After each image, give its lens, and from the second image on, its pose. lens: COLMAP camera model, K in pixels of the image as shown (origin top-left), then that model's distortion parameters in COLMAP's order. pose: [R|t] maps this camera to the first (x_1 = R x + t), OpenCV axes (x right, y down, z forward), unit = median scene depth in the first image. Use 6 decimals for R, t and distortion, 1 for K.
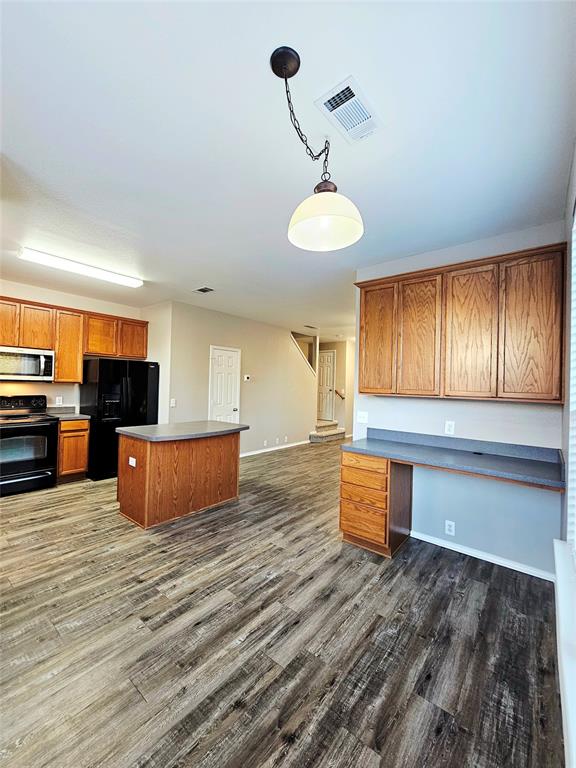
lens RADIAL K [[312.7, 0, 284.1], [0, 312.7, 382.9], [0, 0, 1]] dist [-0.000736, -0.000636]
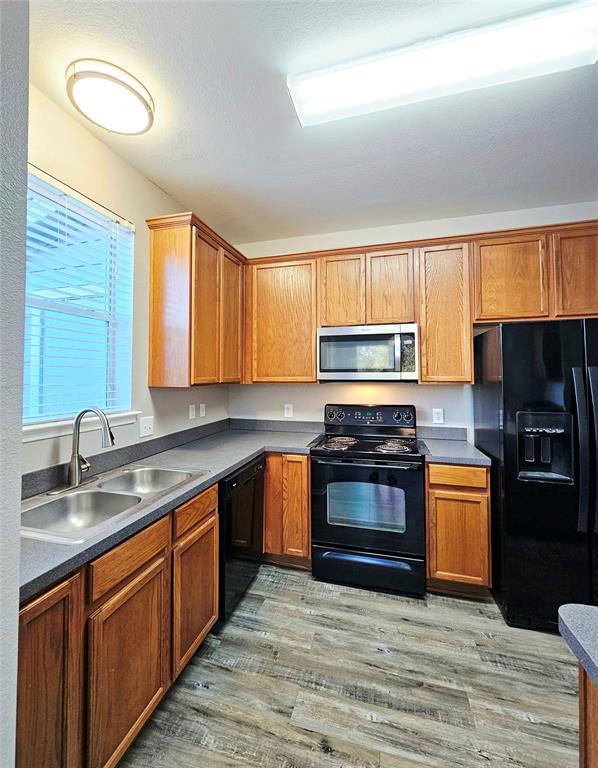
lens RADIAL K [[326.9, 0, 291.3], [0, 326.9, 365.5], [0, 0, 1]] dist [0.001129, -0.003344]
pose [[0.387346, -0.058564, -0.920072, -0.307776], [0.023924, 0.998283, -0.053470, -0.006289], [0.921624, -0.001300, 0.388082, 0.580555]]
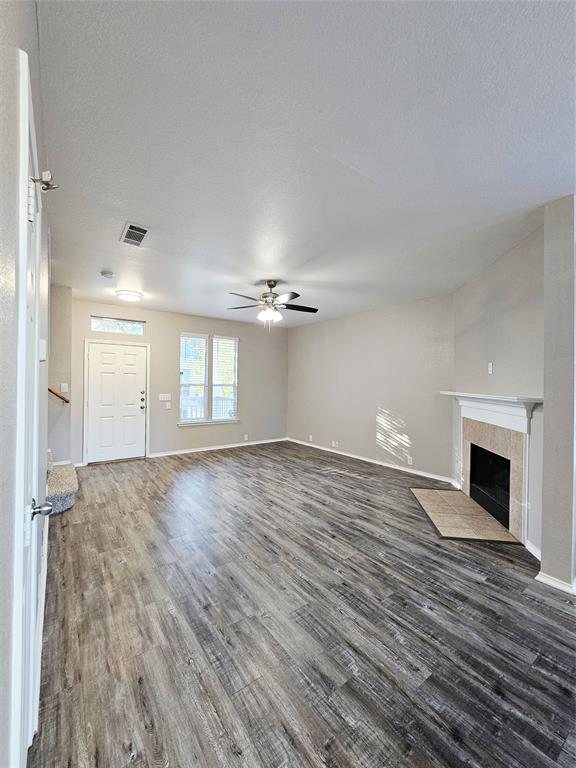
lens RADIAL K [[312.7, 0, 280.2], [0, 312.7, 382.2], [0, 0, 1]] dist [-0.000736, -0.000636]
pose [[0.261170, -0.025748, 0.964949, -0.413069], [-0.012301, 0.999474, 0.029999, -0.001946], [-0.965215, -0.019705, 0.260716, 1.101229]]
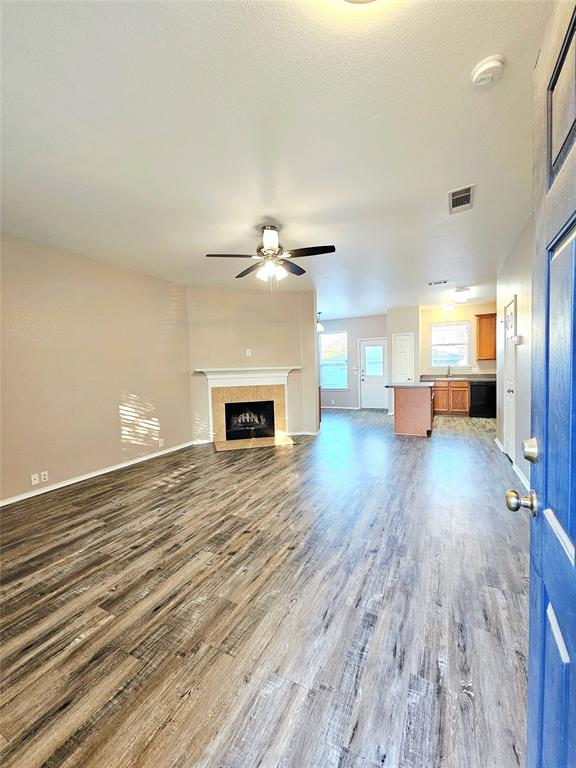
lens RADIAL K [[312.7, 0, 282.6], [0, 312.7, 382.1], [0, 0, 1]] dist [-0.000736, -0.000636]
pose [[-0.978750, 0.006703, -0.204948, 0.613545], [0.000190, 0.999495, 0.031782, 0.062211], [0.205058, 0.031067, -0.978257, 2.109619]]
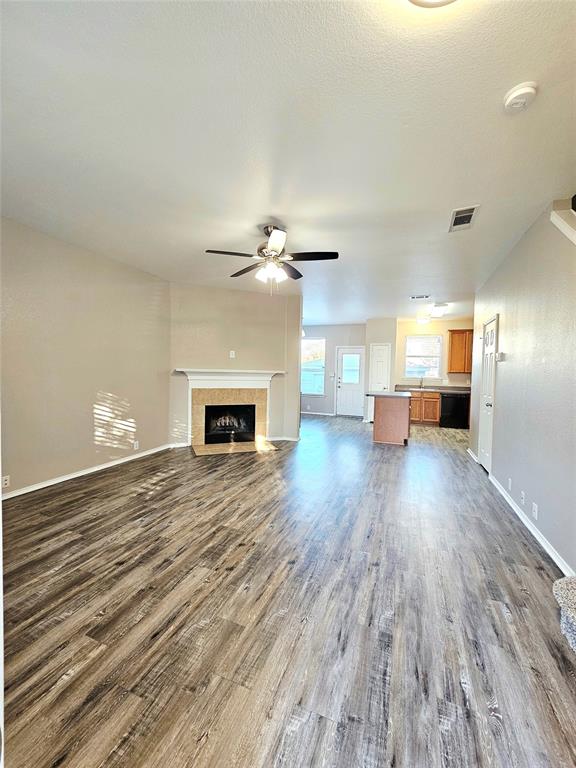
lens RADIAL K [[312.7, 0, 282.8], [0, 312.7, 382.1], [0, 0, 1]] dist [-0.000736, -0.000636]
pose [[-0.951620, -0.038854, -0.304811, 0.671062], [-0.047115, 0.998693, 0.019789, 0.058930], [0.303644, 0.033193, -0.952207, 2.073340]]
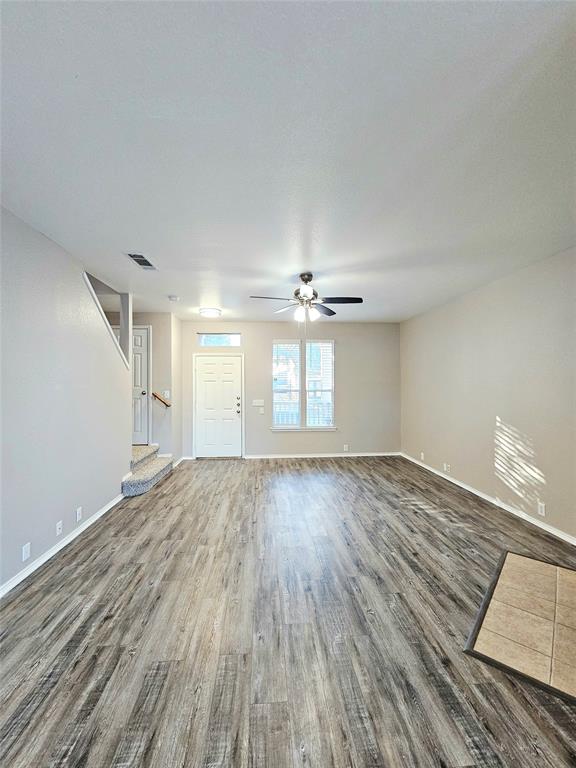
lens RADIAL K [[312.7, 0, 282.0], [0, 312.7, 383.7], [0, 0, 1]] dist [-0.000736, -0.000636]
pose [[0.733499, -0.029552, 0.679048, -0.126495], [0.018476, 0.999552, 0.023542, -0.009127], [-0.679440, -0.004723, 0.733716, 0.811751]]
